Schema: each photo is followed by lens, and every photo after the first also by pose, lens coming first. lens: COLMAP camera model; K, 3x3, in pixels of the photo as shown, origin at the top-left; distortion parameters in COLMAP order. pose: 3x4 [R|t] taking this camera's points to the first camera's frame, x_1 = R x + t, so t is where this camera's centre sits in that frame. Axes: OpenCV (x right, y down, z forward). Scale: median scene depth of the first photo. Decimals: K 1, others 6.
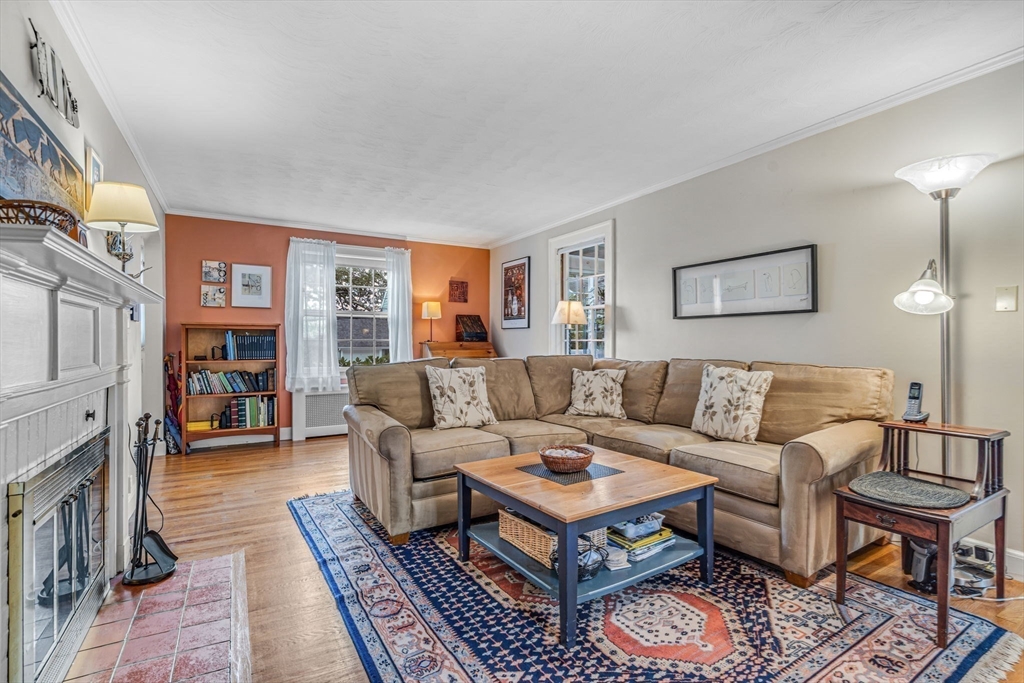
lens RADIAL K [[469.5, 0, 518.7], [0, 469.5, 344.8], [0, 0, 1]] dist [-0.009817, 0.000158]
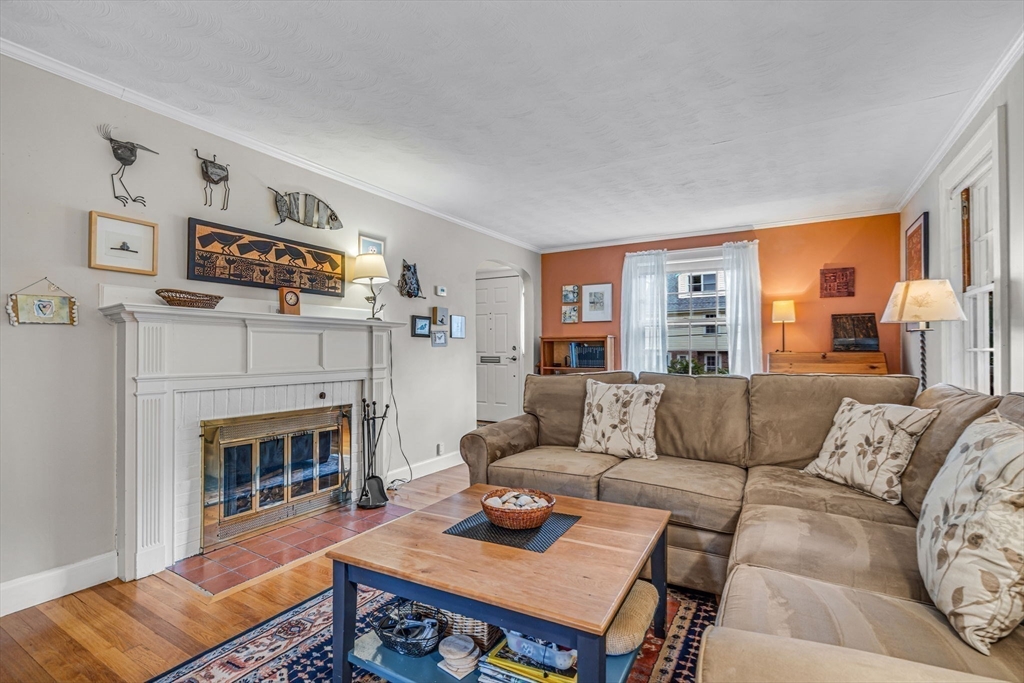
lens RADIAL K [[469.5, 0, 516.9], [0, 469.5, 345.8], [0, 0, 1]] dist [-0.009817, 0.000158]
pose [[0.488672, -0.010317, -0.872407, 0.345269], [-0.003824, 0.999895, -0.013966, -0.004324], [0.872459, 0.010161, 0.488581, 0.284446]]
